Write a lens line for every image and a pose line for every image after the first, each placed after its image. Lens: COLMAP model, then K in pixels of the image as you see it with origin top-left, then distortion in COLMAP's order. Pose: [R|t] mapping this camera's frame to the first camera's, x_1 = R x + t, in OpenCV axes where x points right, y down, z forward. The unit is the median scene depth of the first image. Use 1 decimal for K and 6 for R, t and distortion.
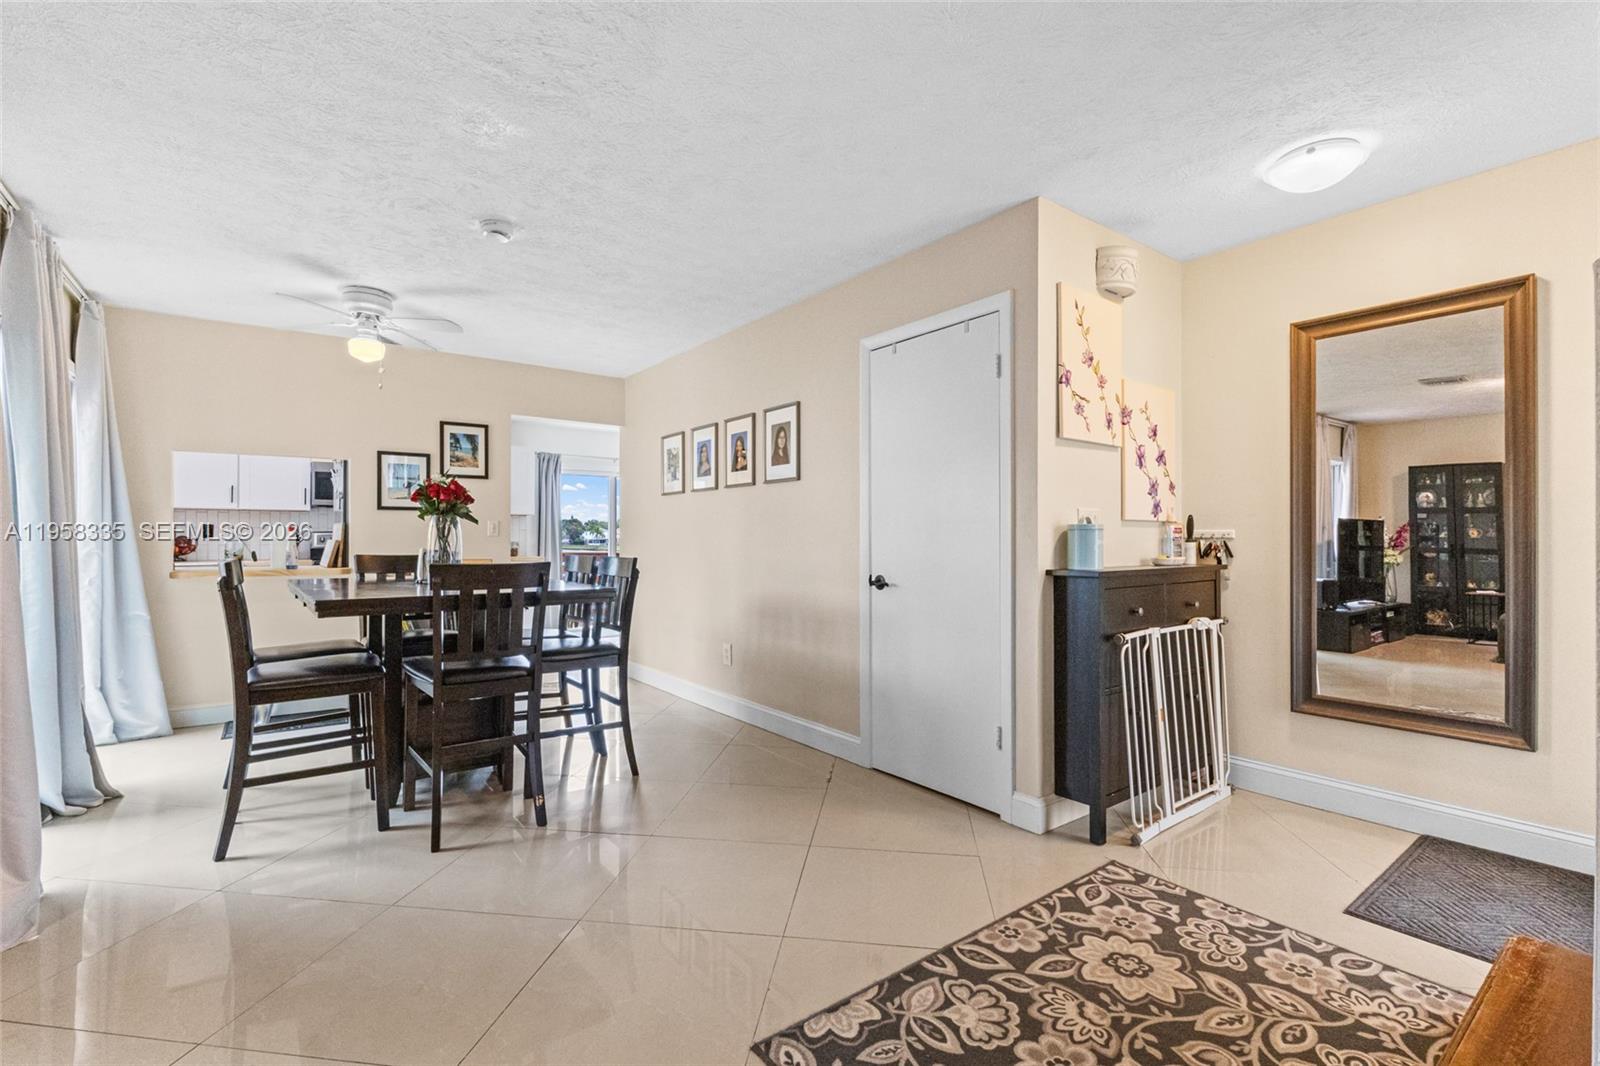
lens RADIAL K [[718.2, 0, 803.3], [0, 718.2, 539.8], [0, 0, 1]] dist [0.003039, 0.000317]
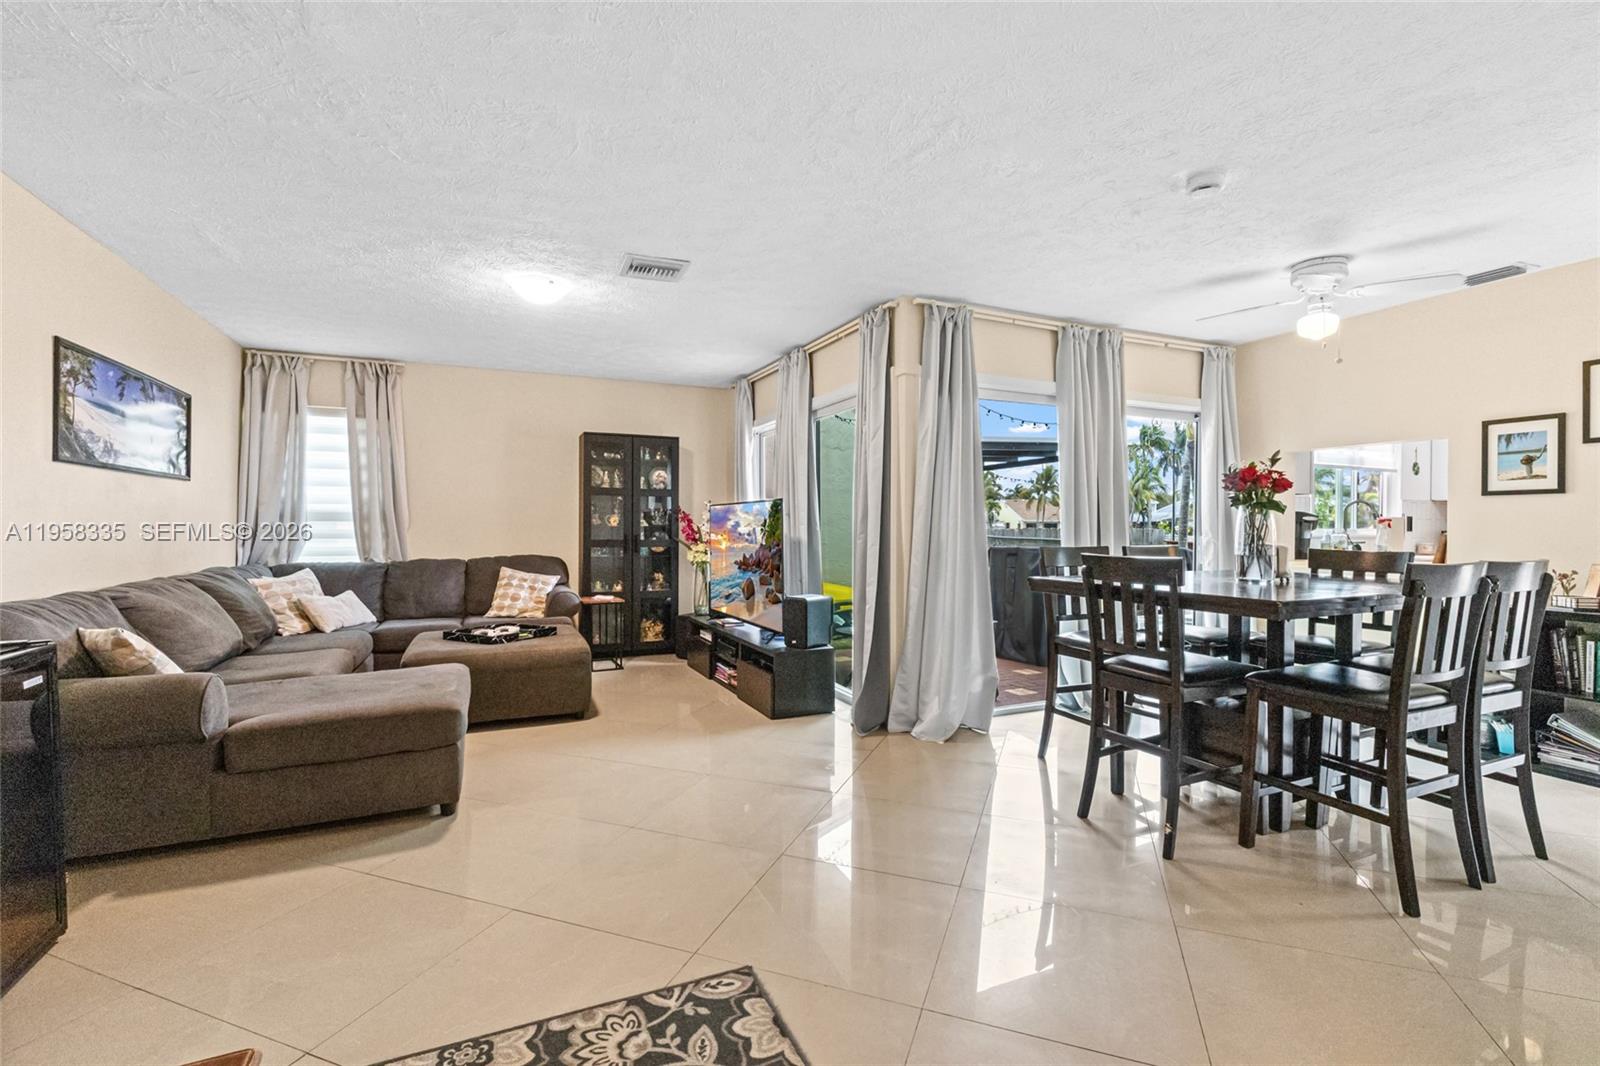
lens RADIAL K [[718.2, 0, 809.8], [0, 718.2, 530.7], [0, 0, 1]] dist [0.003039, 0.000317]
pose [[-0.220698, 0.003475, -0.975336, 0.889309], [-0.008173, 0.999952, 0.005412, -0.003737], [0.975308, 0.009166, -0.220659, 1.154905]]
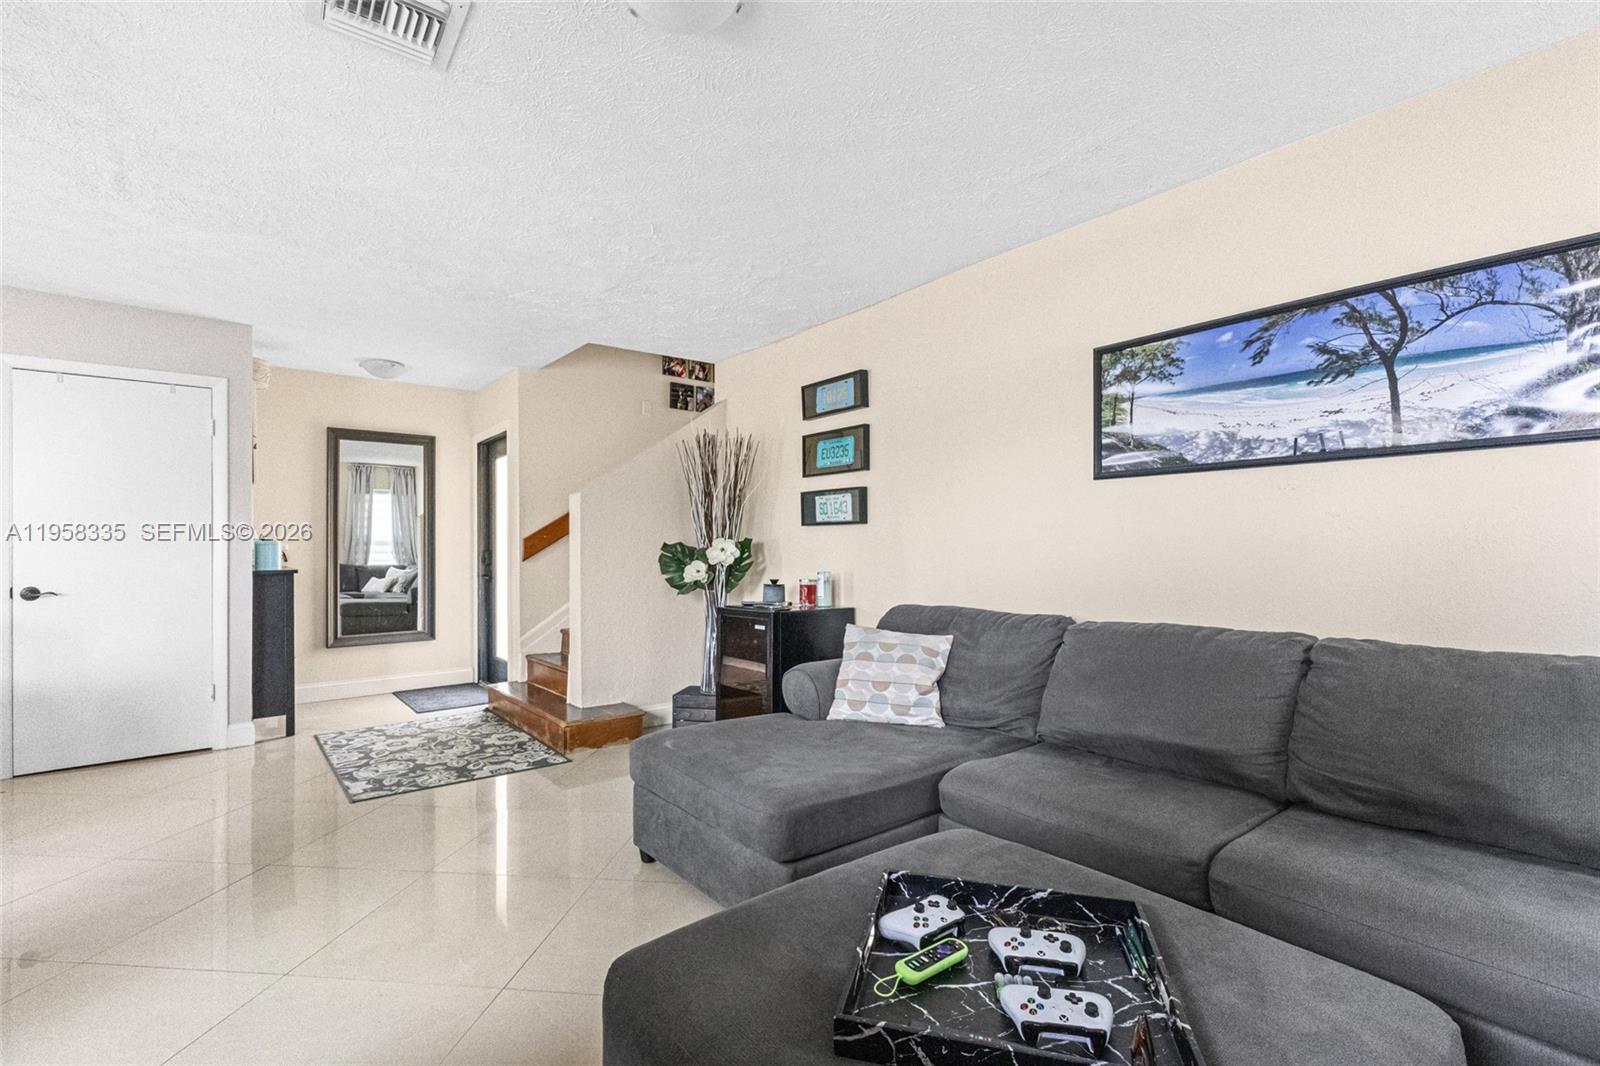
lens RADIAL K [[718.2, 0, 796.3], [0, 718.2, 543.9], [0, 0, 1]] dist [0.003039, 0.000317]
pose [[-0.039847, 0.020450, 0.998997, -1.846495], [0.007148, 0.999771, -0.020181, 0.030651], [-0.999180, 0.006337, -0.039984, -0.142406]]
